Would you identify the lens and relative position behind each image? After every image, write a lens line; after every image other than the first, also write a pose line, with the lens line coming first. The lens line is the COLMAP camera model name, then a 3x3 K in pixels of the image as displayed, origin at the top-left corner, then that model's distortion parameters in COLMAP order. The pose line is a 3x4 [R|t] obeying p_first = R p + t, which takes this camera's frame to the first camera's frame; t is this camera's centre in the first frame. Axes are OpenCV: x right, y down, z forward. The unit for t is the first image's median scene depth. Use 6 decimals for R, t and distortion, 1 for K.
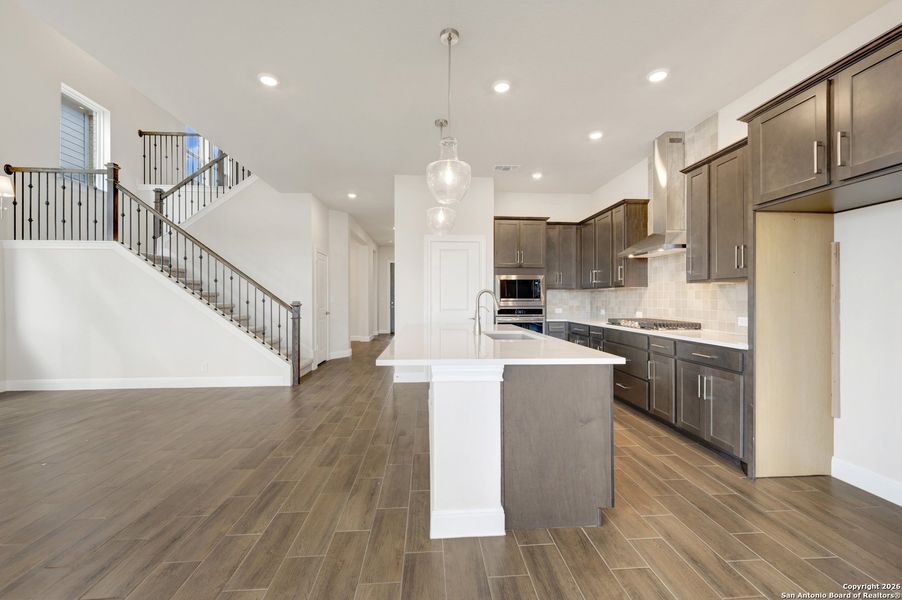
lens RADIAL K [[361.4, 0, 452.8], [0, 361.4, 298.0], [0, 0, 1]] dist [0.006833, 0.000201]
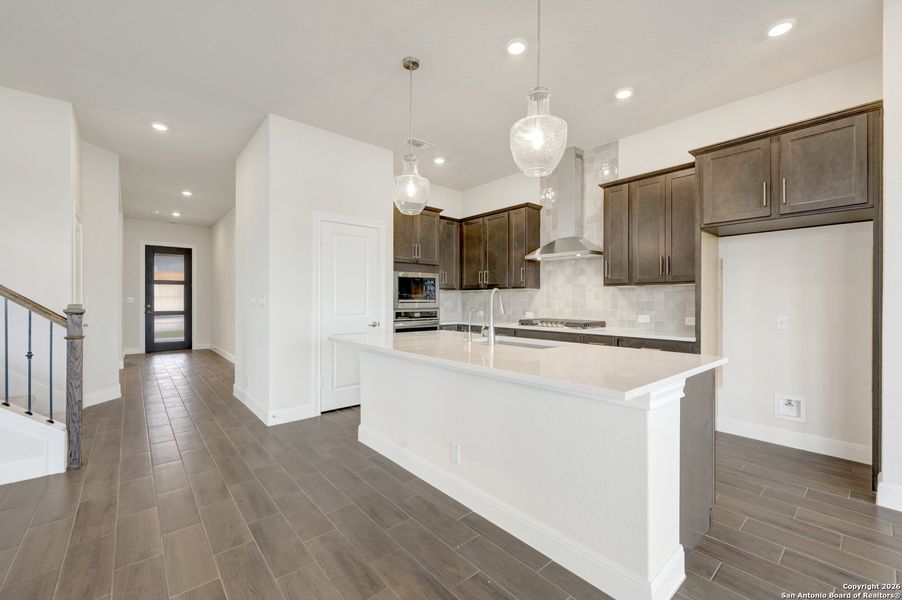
lens RADIAL K [[387.9, 0, 451.0], [0, 387.9, 299.2], [0, 0, 1]] dist [-0.001469, 0.000004]
pose [[0.802065, 0.001447, 0.597235, -0.358104], [-0.001895, 0.999998, 0.000121, 0.000538], [-0.597234, -0.001228, 0.802066, 0.254523]]
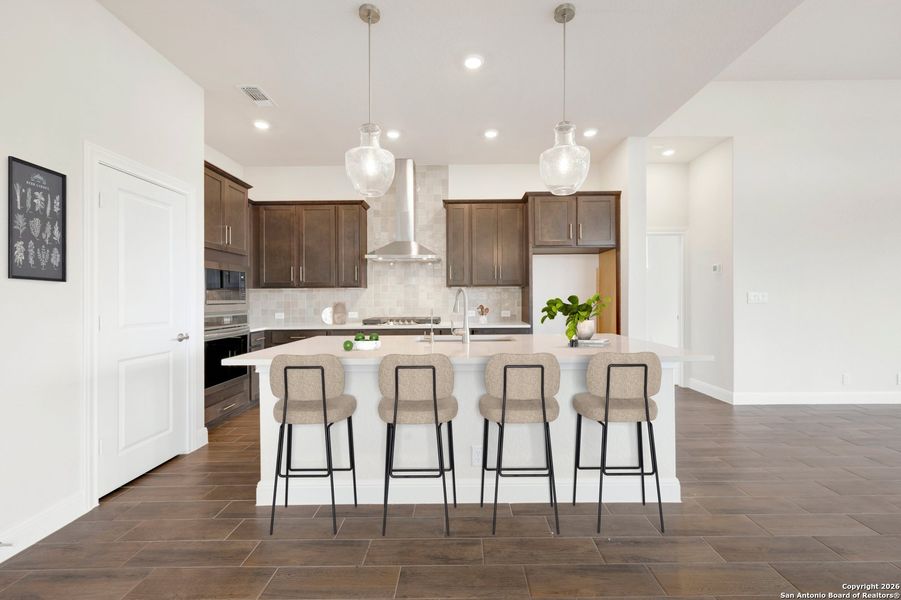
lens RADIAL K [[361.0, 0, 471.4], [0, 361.0, 297.3], [0, 0, 1]] dist [0.006833, 0.000201]
pose [[0.061464, 0.002317, 0.998107, -0.518309], [0.005647, 0.999980, -0.002669, 0.000594], [-0.998093, 0.005800, 0.061449, 0.650946]]
